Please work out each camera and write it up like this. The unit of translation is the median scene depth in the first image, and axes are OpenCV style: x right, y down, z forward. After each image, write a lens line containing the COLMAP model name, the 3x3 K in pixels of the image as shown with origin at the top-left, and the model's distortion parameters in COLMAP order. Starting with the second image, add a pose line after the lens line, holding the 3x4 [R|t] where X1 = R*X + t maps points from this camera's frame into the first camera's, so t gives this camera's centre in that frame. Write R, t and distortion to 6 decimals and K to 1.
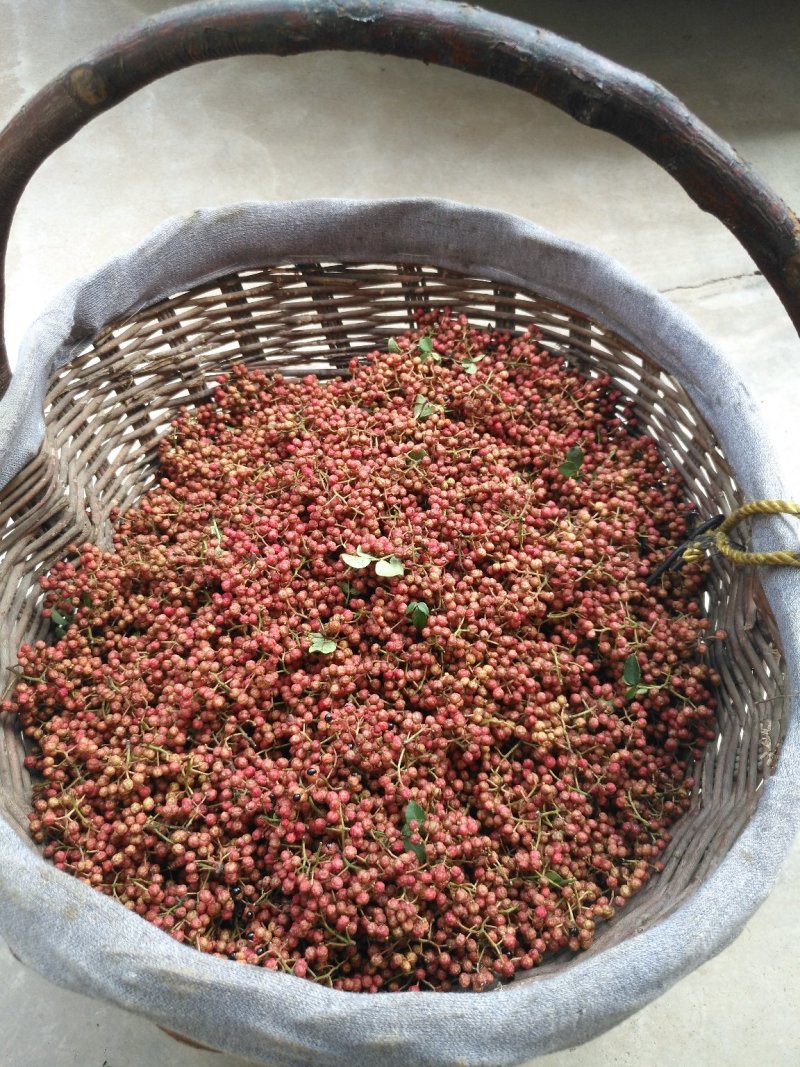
lens RADIAL K [[848.5, 0, 399.7], [0, 848.5, 564.8], [0, 0, 1]] dist [-0.009621, 0.124098]
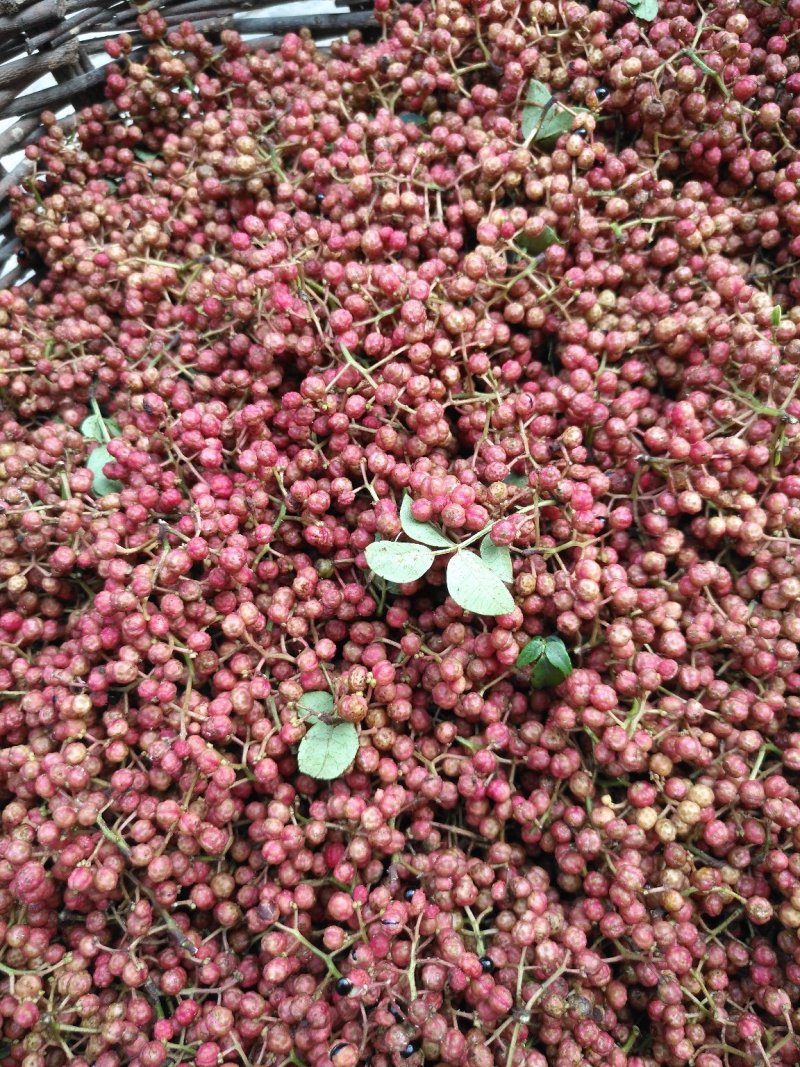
lens RADIAL K [[854.6, 0, 400.0], [0, 854.6, 533.5], [0, 0, 1]] dist [-0.096016, 0.136676]
pose [[0.998657, -0.004144, -0.051635, -0.025015], [0.021452, 0.940394, 0.339410, -0.131219], [0.047151, -0.340062, 0.939220, 0.516228]]
